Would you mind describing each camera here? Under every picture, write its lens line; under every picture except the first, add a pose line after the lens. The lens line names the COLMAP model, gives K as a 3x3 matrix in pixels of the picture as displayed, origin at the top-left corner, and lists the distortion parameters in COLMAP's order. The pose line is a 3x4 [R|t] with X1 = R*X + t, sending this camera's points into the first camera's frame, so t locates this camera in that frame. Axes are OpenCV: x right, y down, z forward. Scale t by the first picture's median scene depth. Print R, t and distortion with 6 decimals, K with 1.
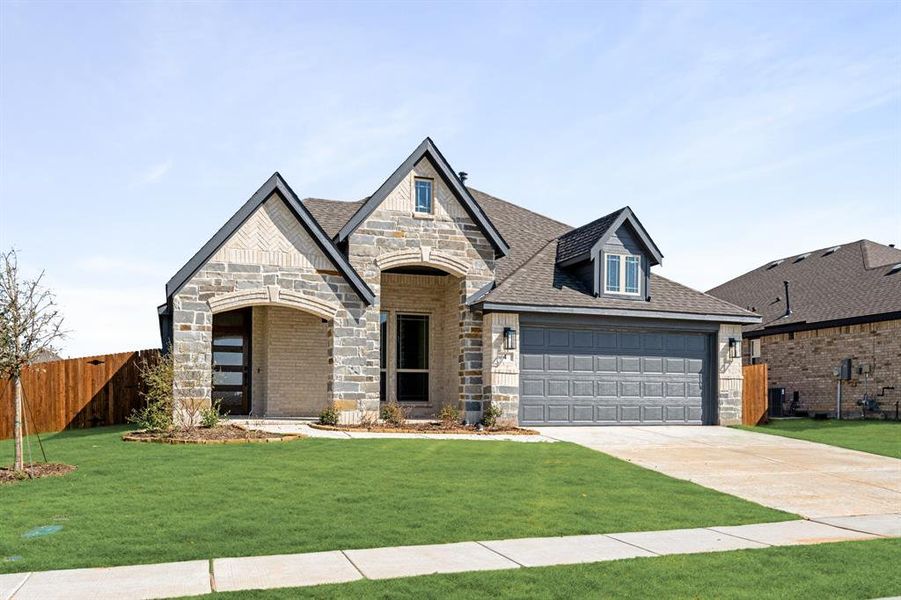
lens RADIAL K [[752.3, 0, 450.9], [0, 752.3, 396.8], [0, 0, 1]] dist [0.001573, 0.000561]
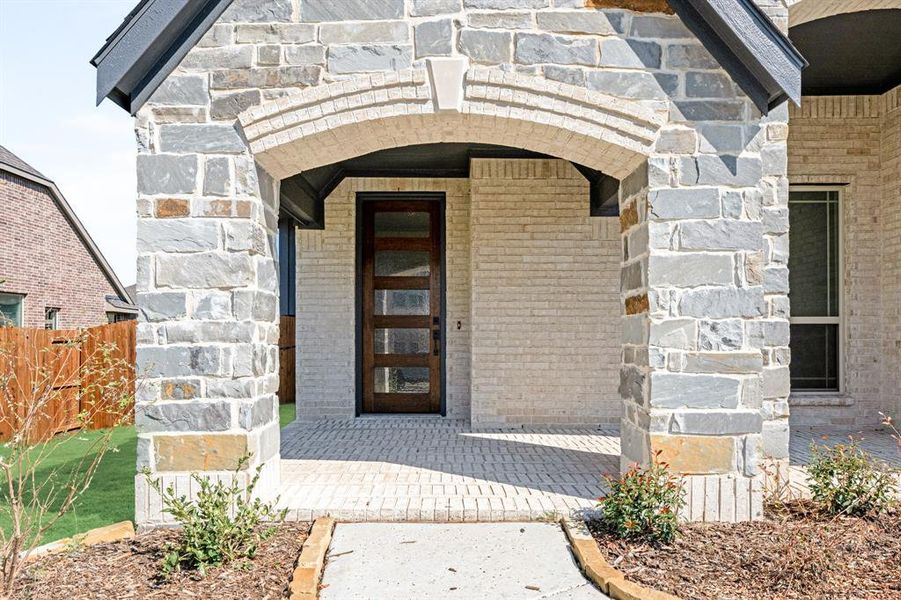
lens RADIAL K [[636.5, 0, 452.8], [0, 636.5, 332.0], [0, 0, 1]] dist [-0.000043, 0.000175]
pose [[0.939877, -0.006206, -0.341457, -0.135915], [0.007006, 0.999975, 0.001110, -0.035633], [0.341442, -0.003435, 0.939897, 0.703255]]
